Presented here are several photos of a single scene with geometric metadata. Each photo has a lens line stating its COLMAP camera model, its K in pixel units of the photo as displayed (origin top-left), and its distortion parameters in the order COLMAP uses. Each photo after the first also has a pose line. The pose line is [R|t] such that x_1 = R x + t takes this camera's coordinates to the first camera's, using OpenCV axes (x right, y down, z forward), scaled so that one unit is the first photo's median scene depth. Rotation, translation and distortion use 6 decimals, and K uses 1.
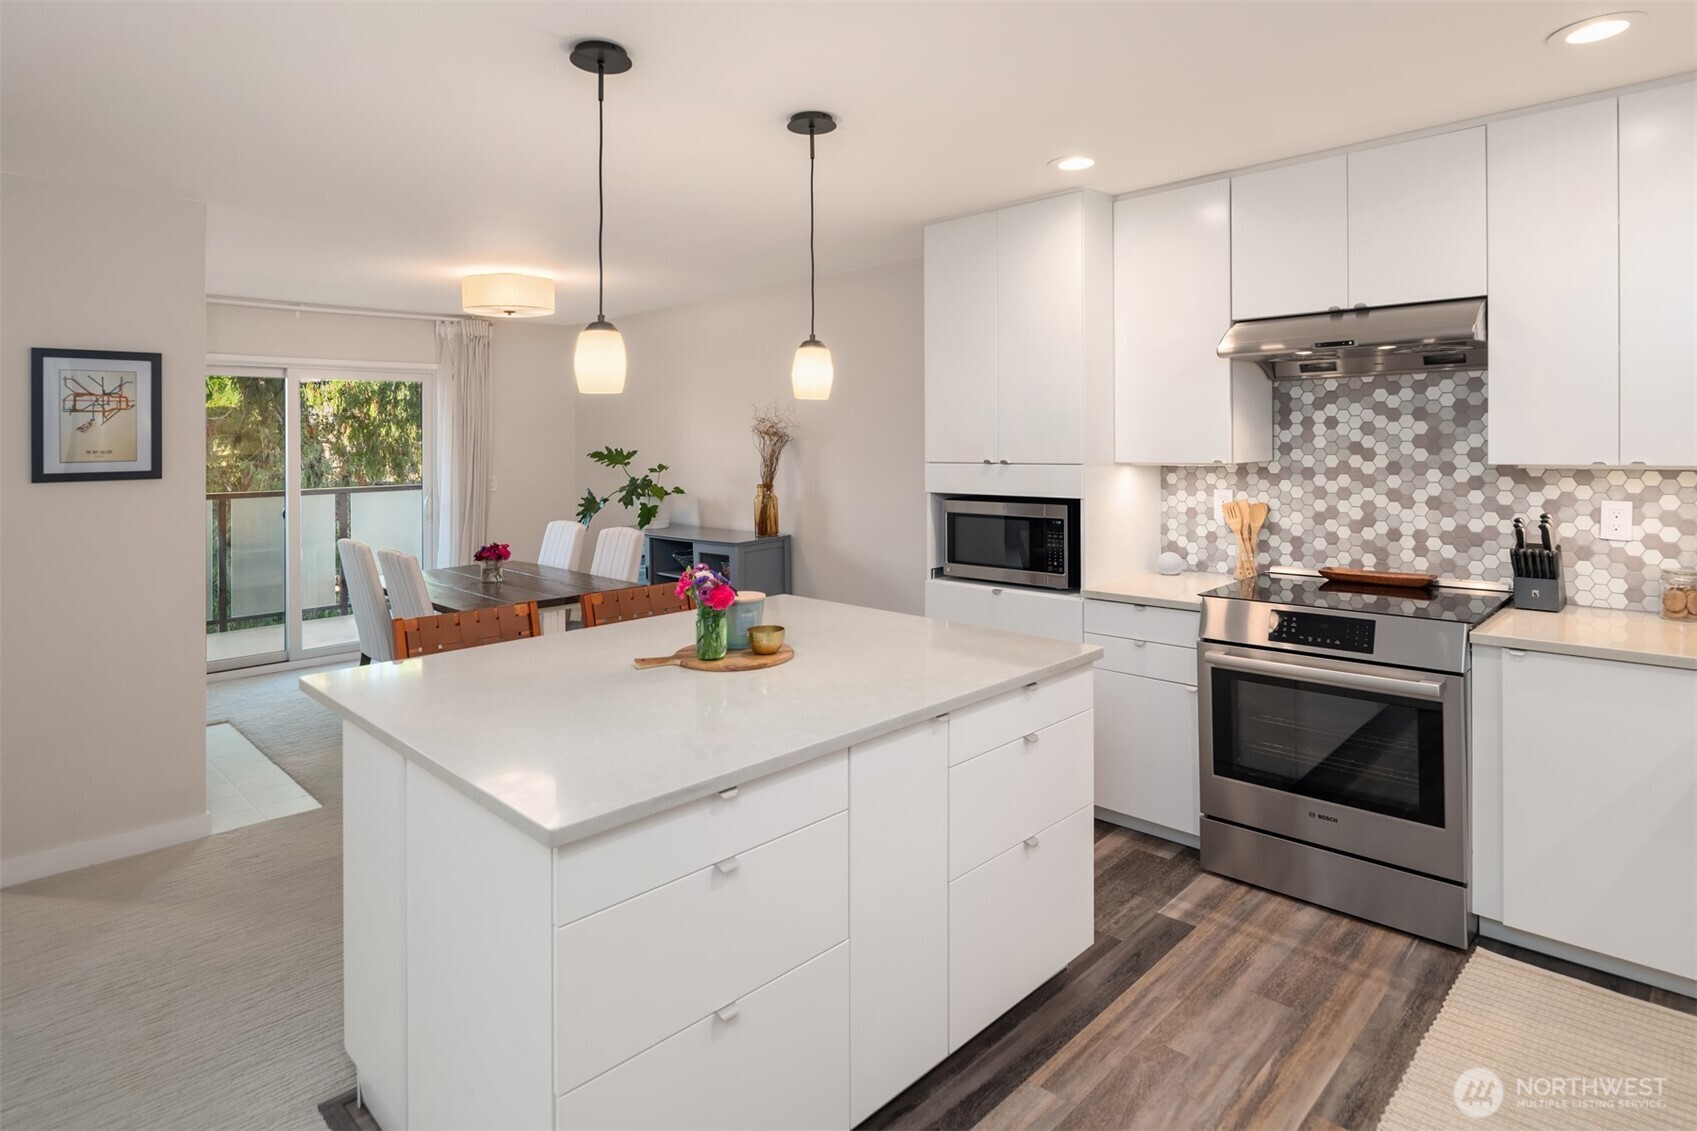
lens RADIAL K [[917.1, 0, 851.0], [0, 917.1, 438.4], [0, 0, 1]] dist [-0.003237, -0.000823]
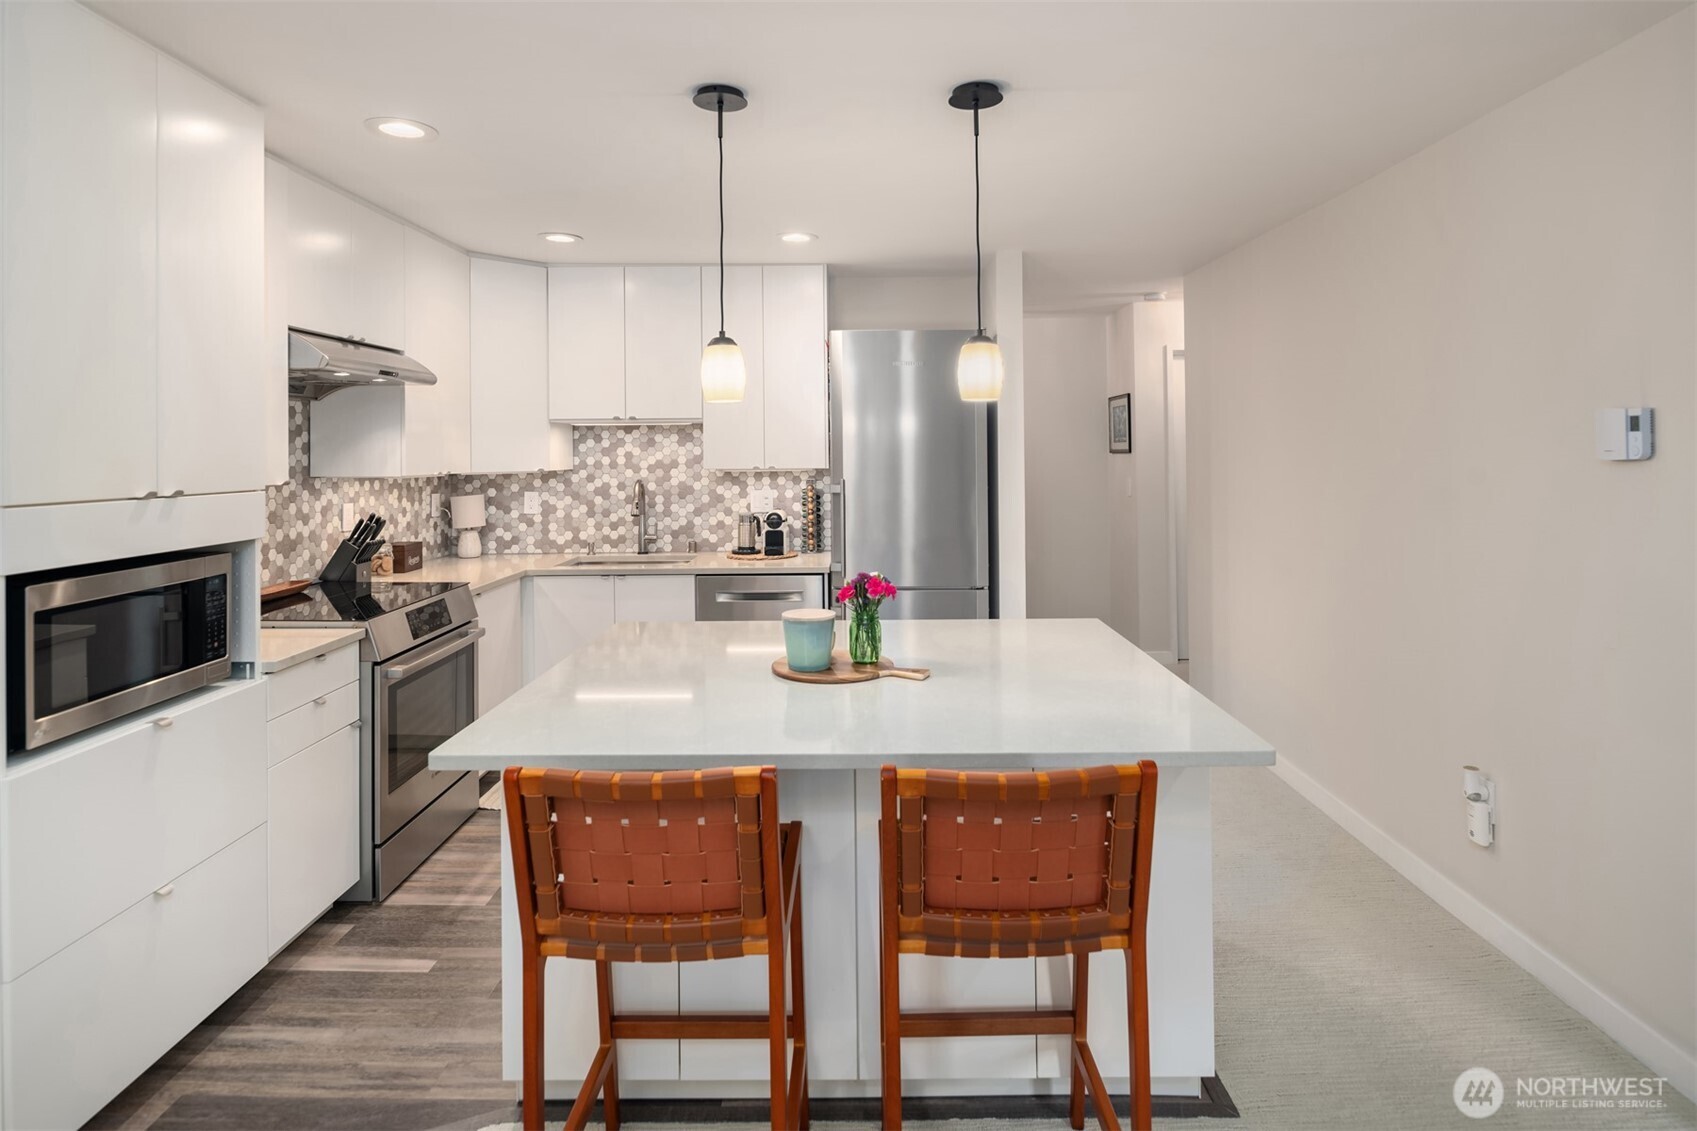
lens RADIAL K [[925.9, 0, 854.7], [0, 925.9, 455.4], [0, 0, 1]] dist [-0.004186, -0.000214]
pose [[-0.698727, 0.014200, 0.715247, -0.632775], [0.015809, 0.999865, -0.004407, 0.011784], [-0.715213, 0.008228, -0.698858, 1.250638]]
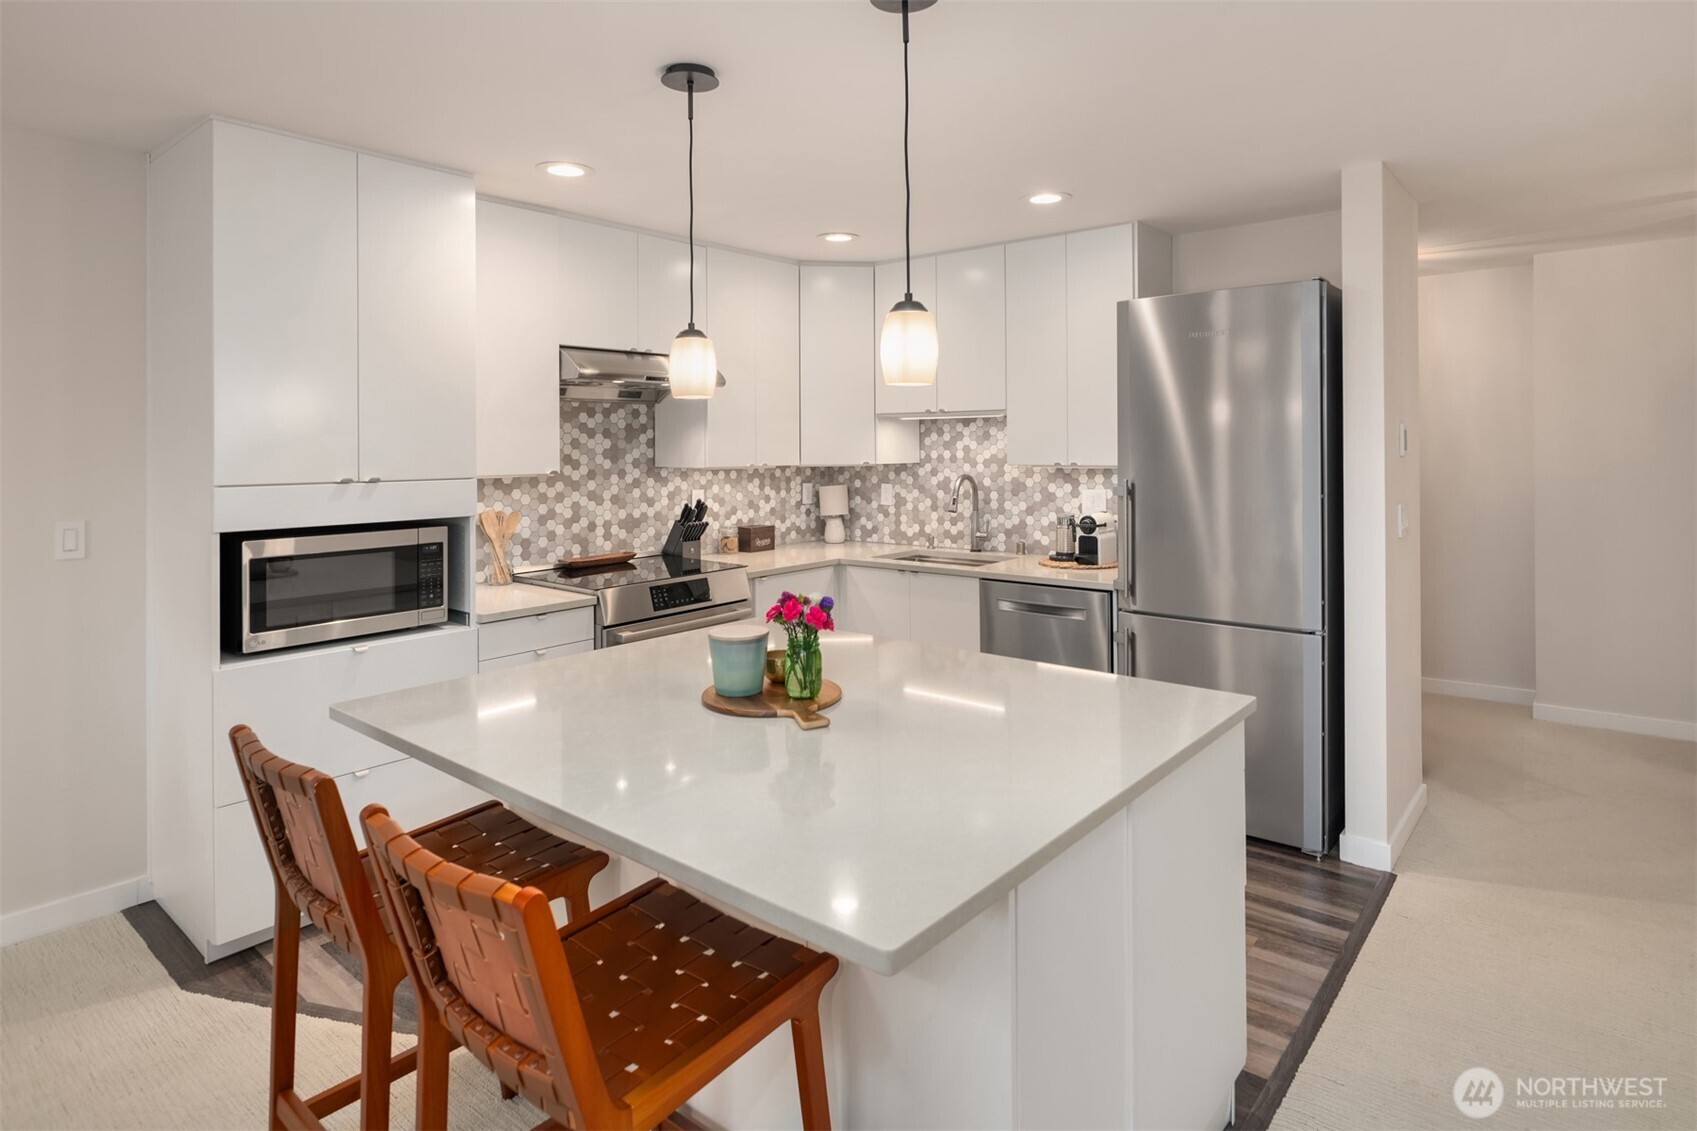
lens RADIAL K [[925.9, 0, 854.7], [0, 925.9, 455.4], [0, 0, 1]] dist [-0.004186, -0.000214]
pose [[-0.084037, 0.002199, 0.996460, -0.741537], [0.007592, 0.999970, -0.001566, 0.010056], [-0.996434, 0.007433, -0.084051, 0.746965]]
